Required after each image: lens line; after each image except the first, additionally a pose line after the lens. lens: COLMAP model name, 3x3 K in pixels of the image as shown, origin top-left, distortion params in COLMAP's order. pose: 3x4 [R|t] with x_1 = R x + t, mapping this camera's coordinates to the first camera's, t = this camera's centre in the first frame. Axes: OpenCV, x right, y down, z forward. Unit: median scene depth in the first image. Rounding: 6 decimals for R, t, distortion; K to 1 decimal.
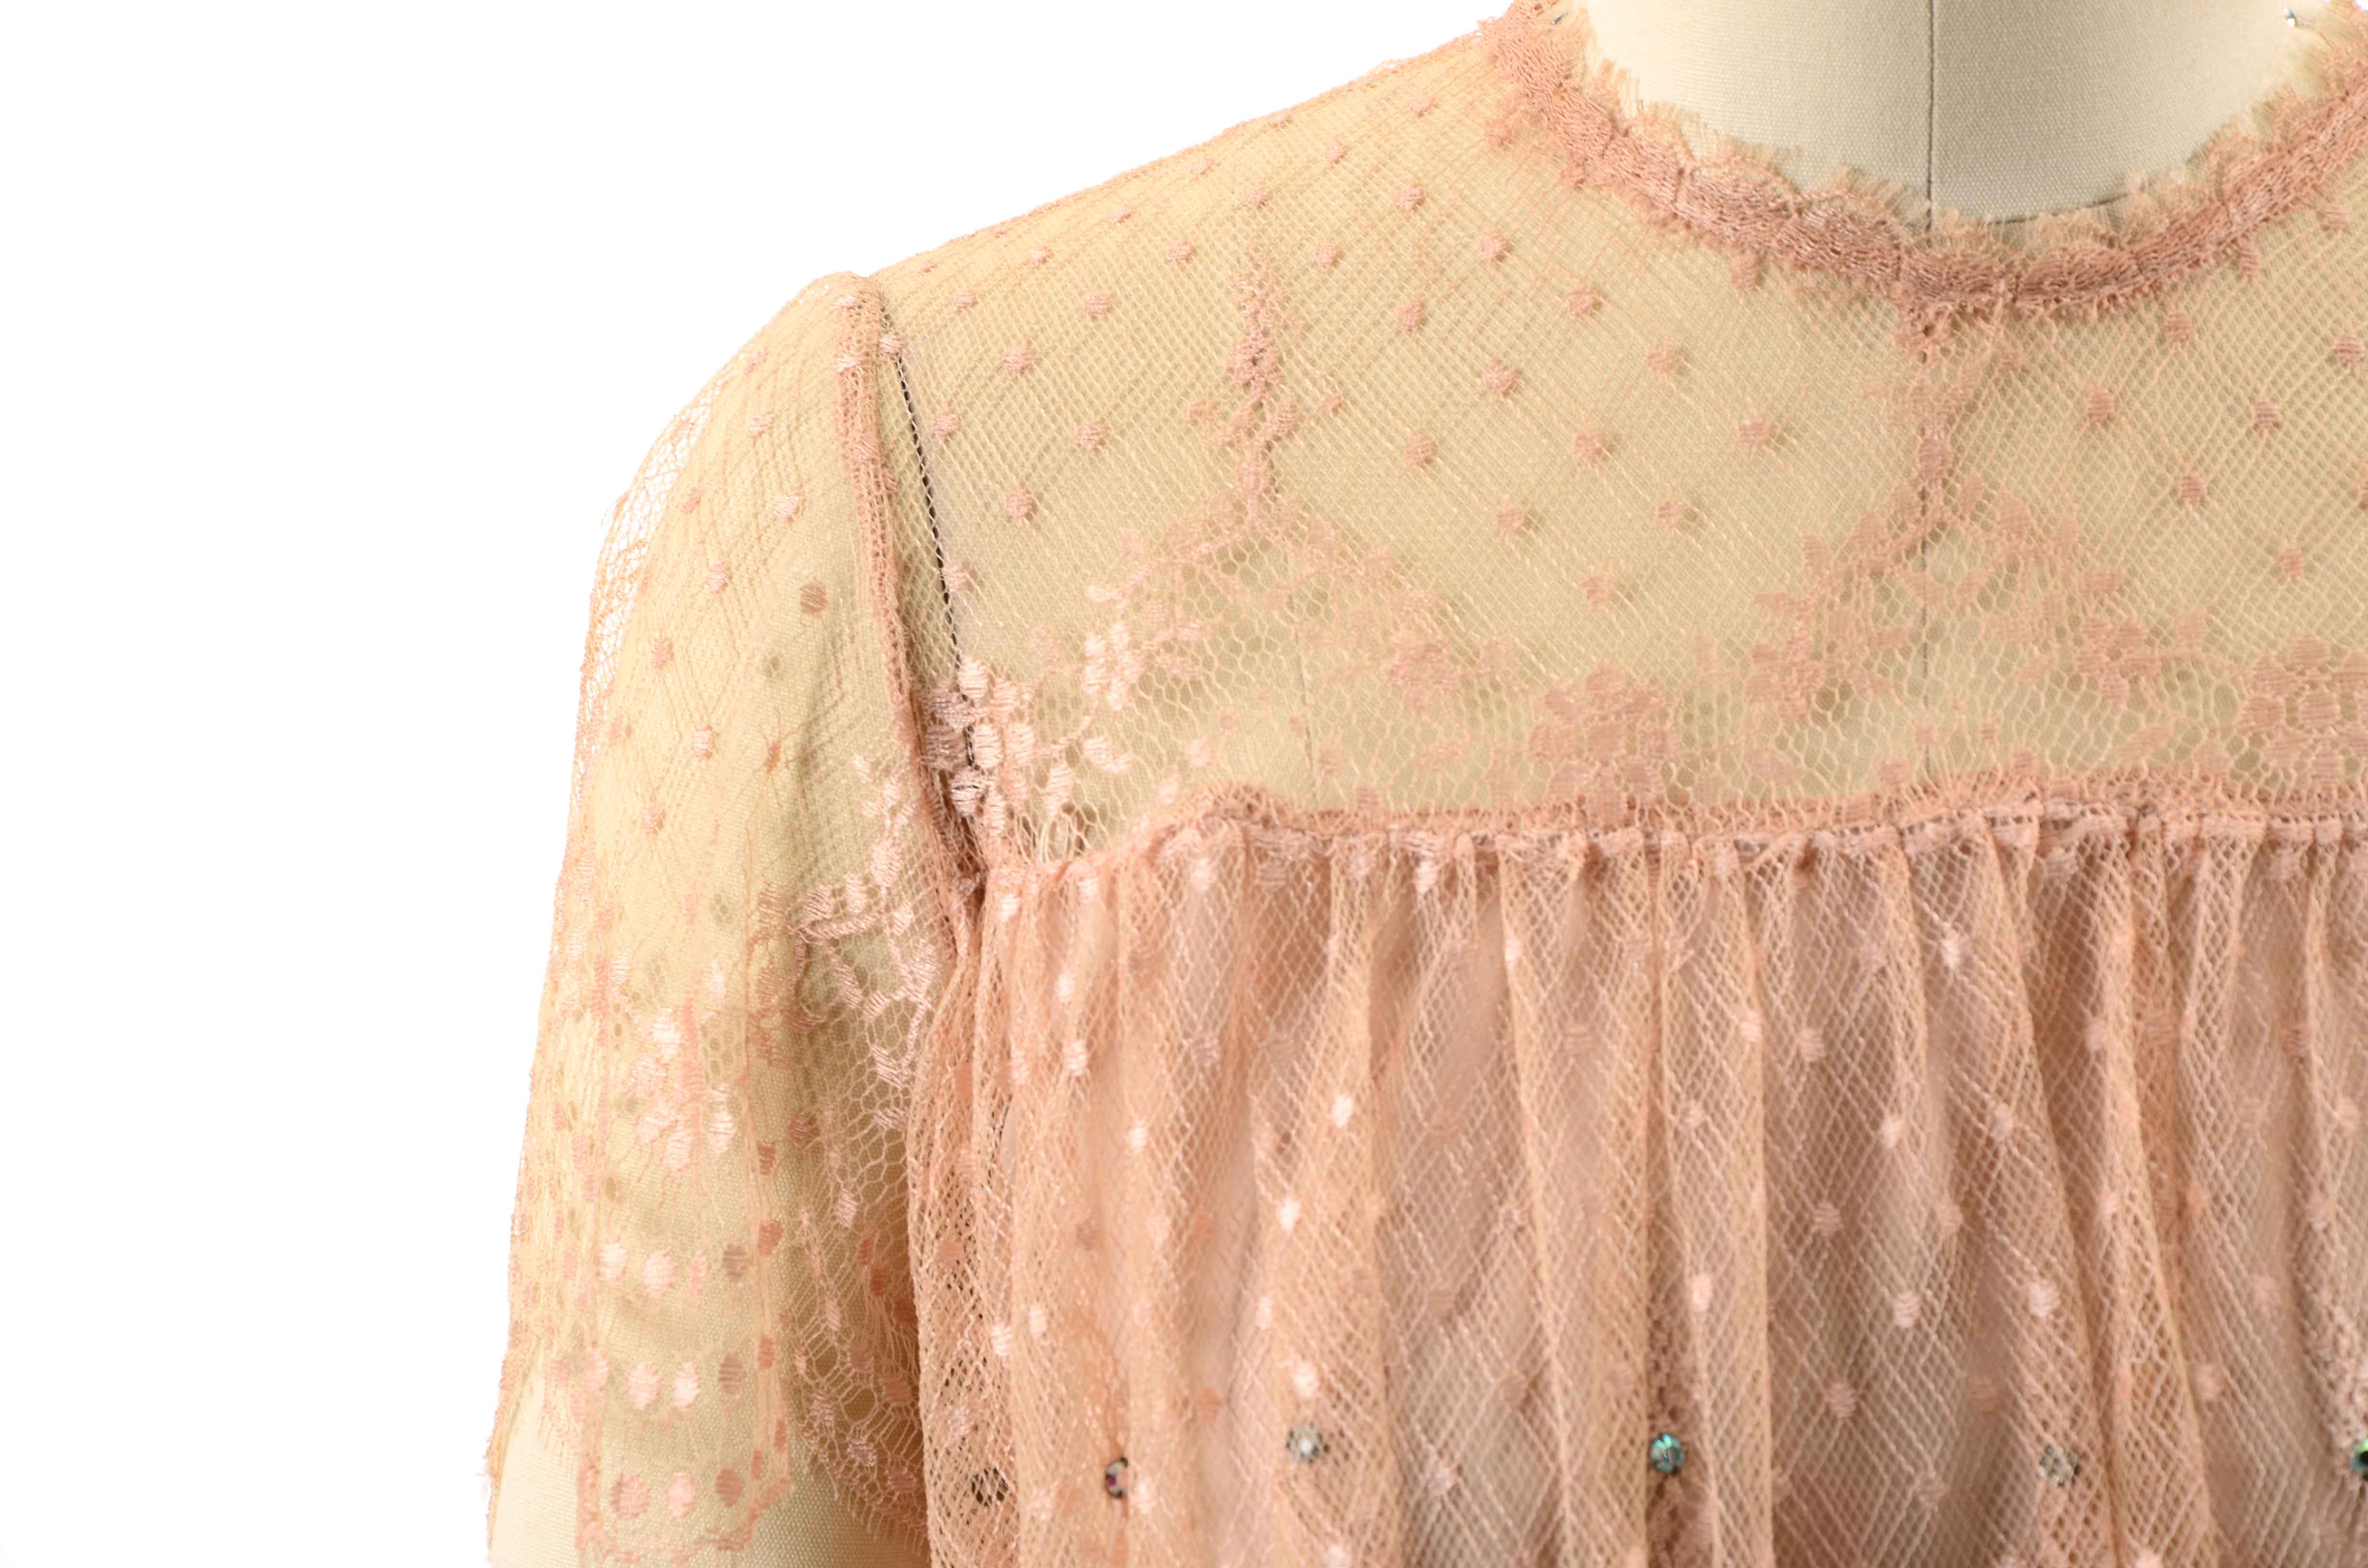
lens RADIAL K [[8761.3, 0, 1184.0], [0, 8761.3, 784.0], [0, 0, 1]] dist [0.902431, 2.991247]
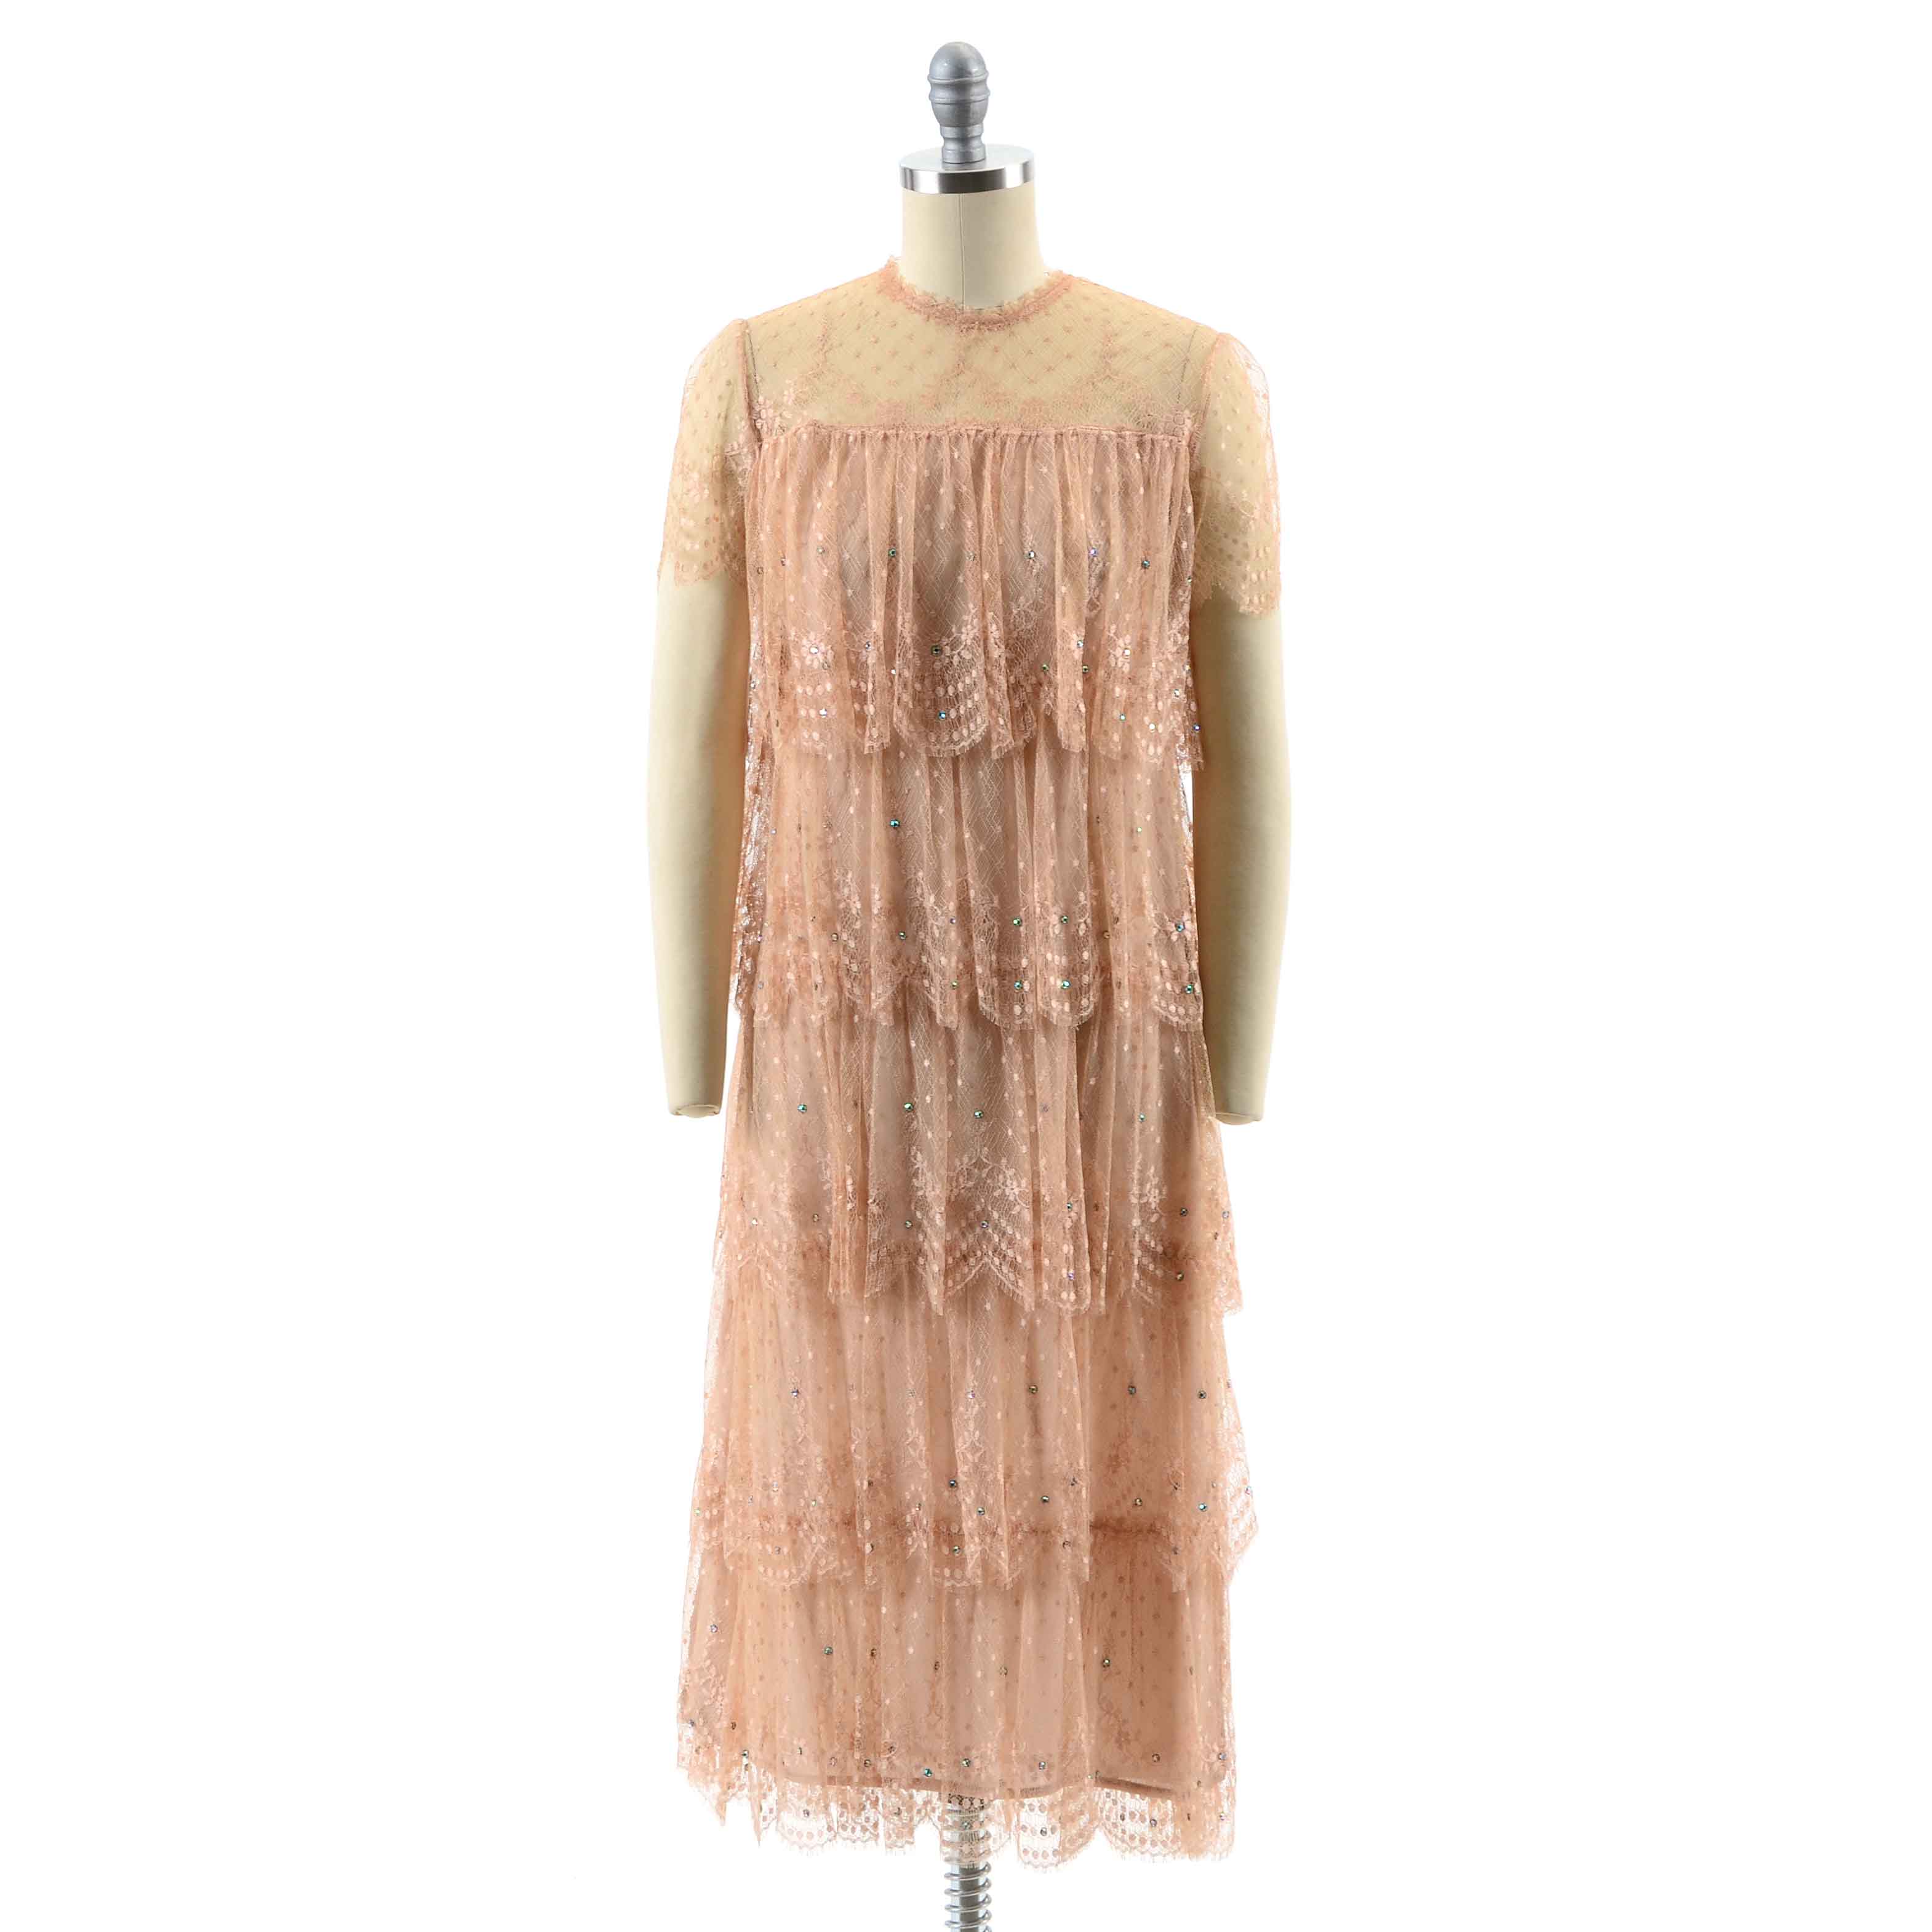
lens RADIAL K [[5628.8, 0, 966.0], [0, 5628.8, 966.0], [0, 0, 1]] dist [0.295484, -0.766871]
pose [[0.998803, 0.029825, -0.038758, 0.217371], [-0.030055, 0.999534, -0.005353, 0.311740], [0.038580, 0.006512, 0.999234, -2.077278]]
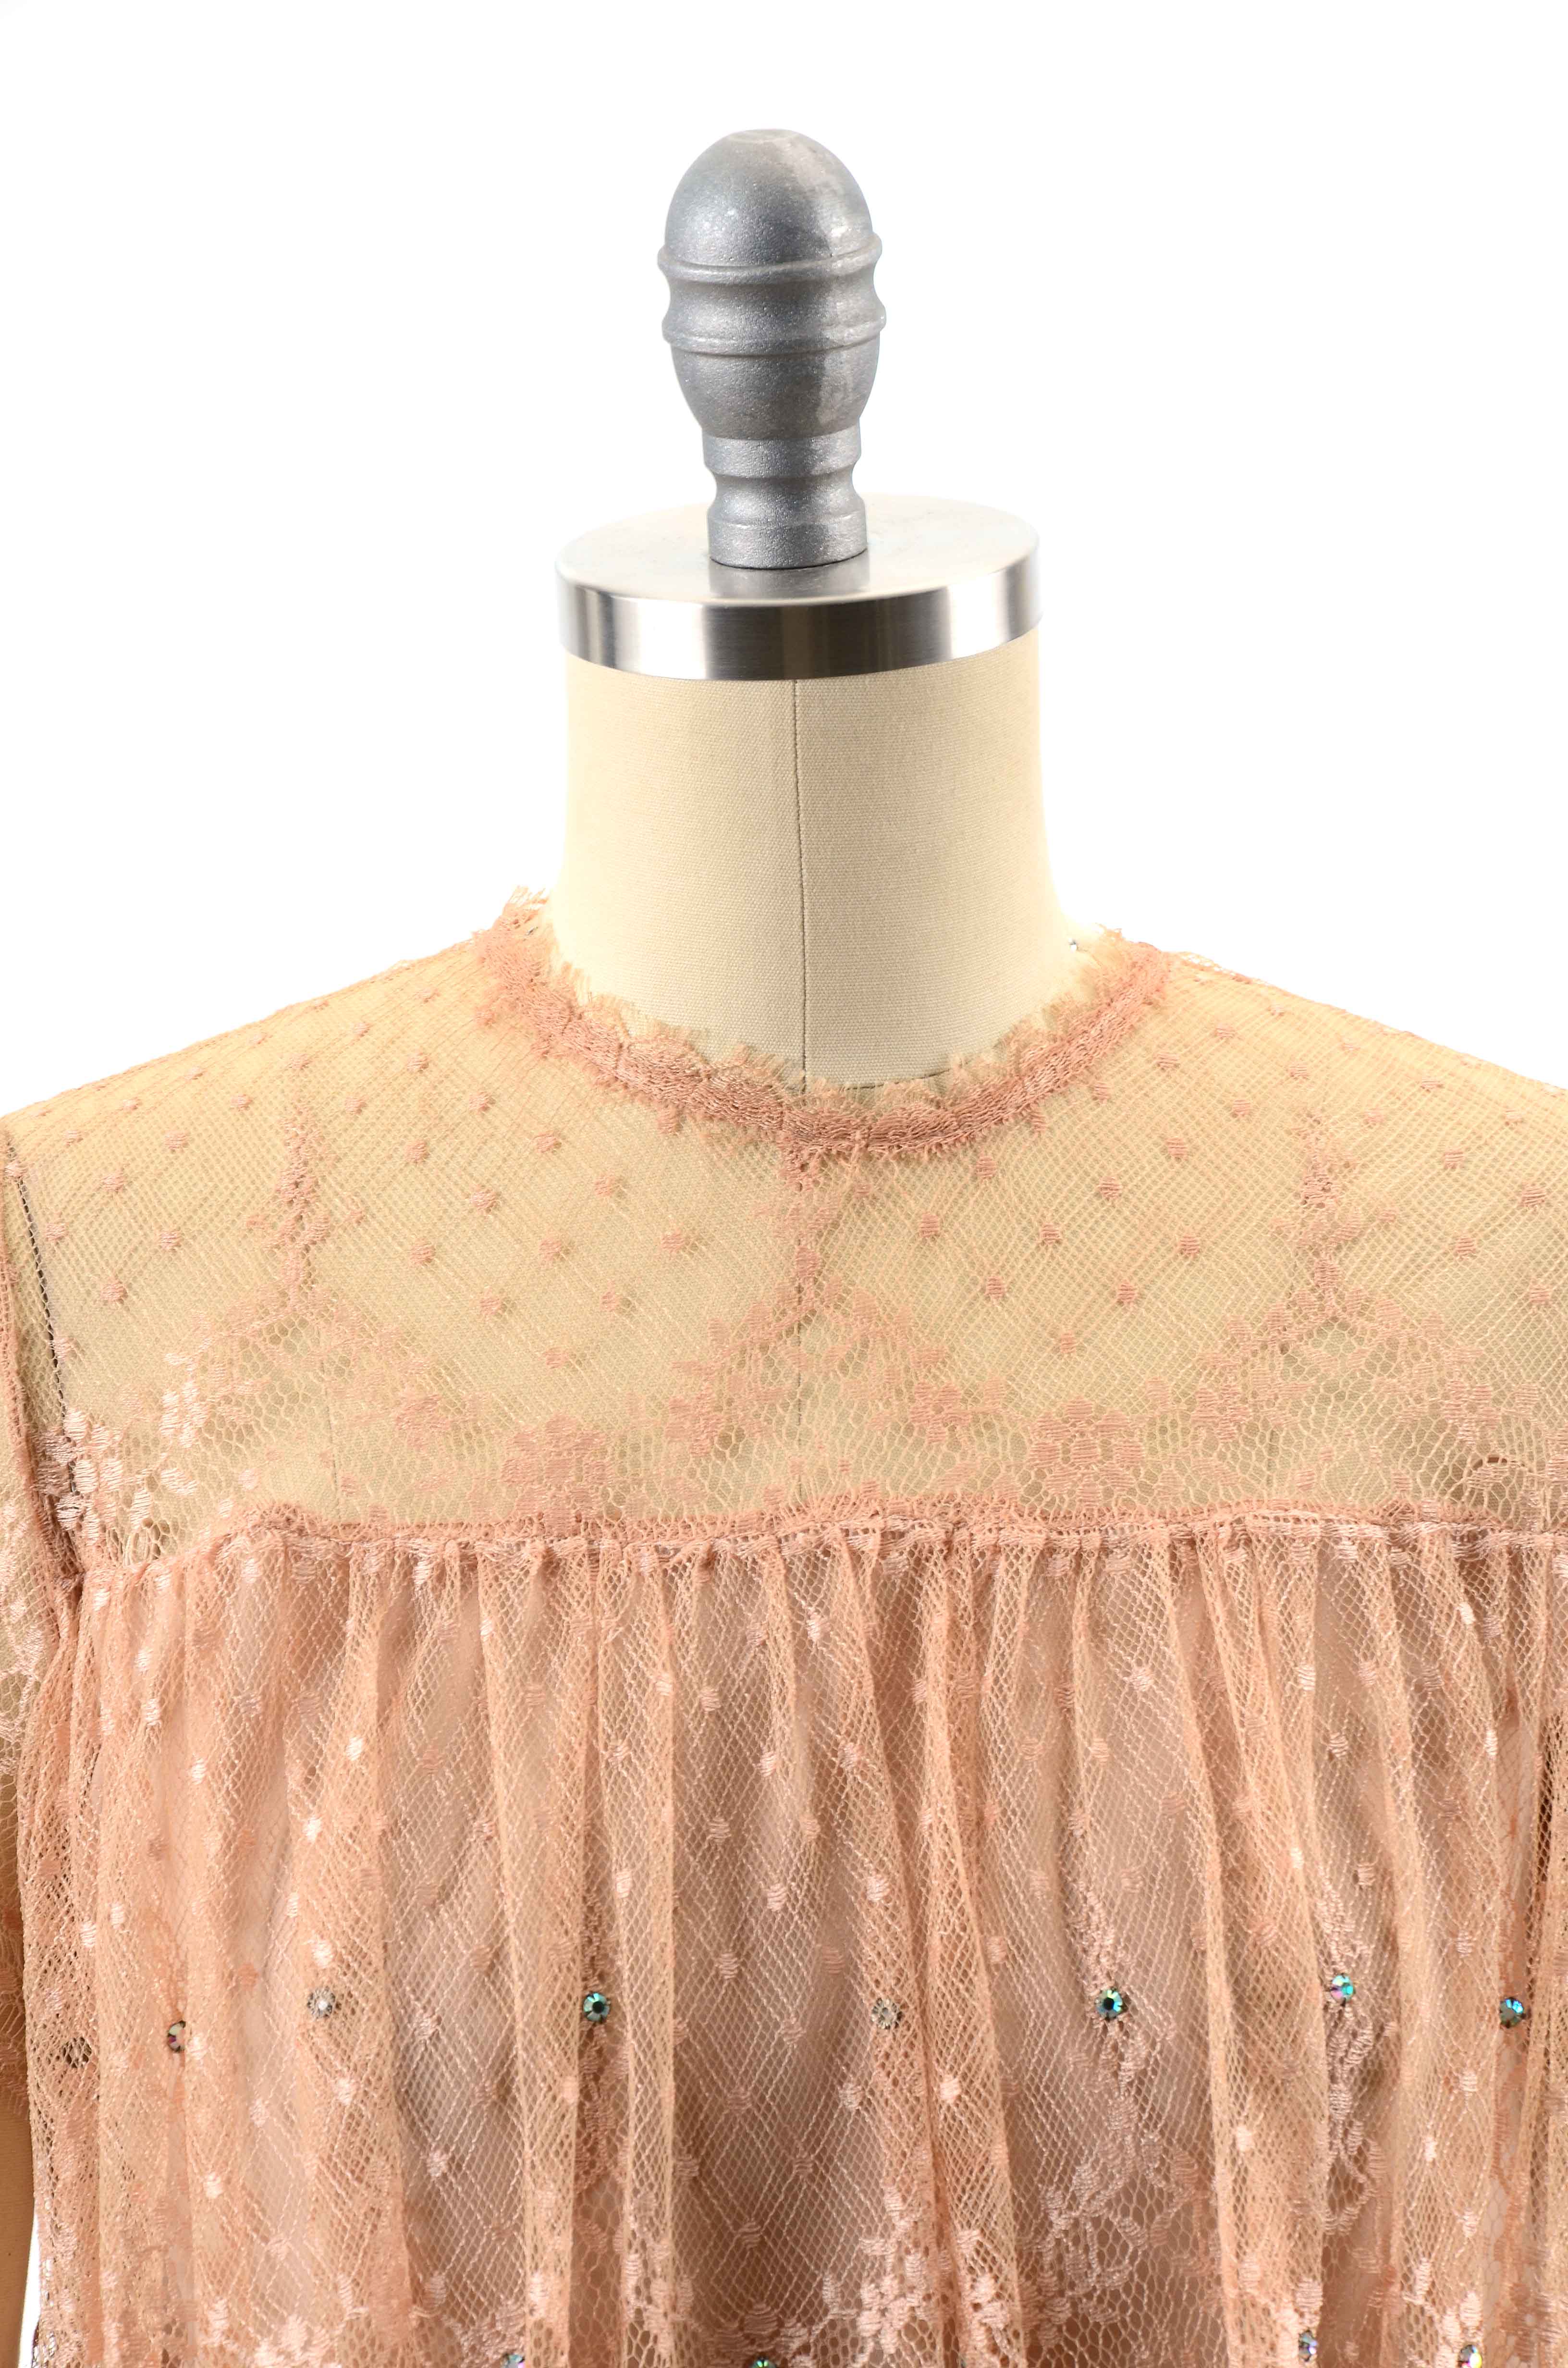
lens RADIAL K [[8761.3, 0, 829.7], [0, 8761.3, 1201.6], [0, 0, 1]] dist [0.902431, 2.991247]
pose [[0.997981, 0.008818, 0.062901, 0.005043], [-0.005113, 0.998255, -0.058824, 0.031888], [-0.063310, 0.058383, 0.996285, -0.319421]]
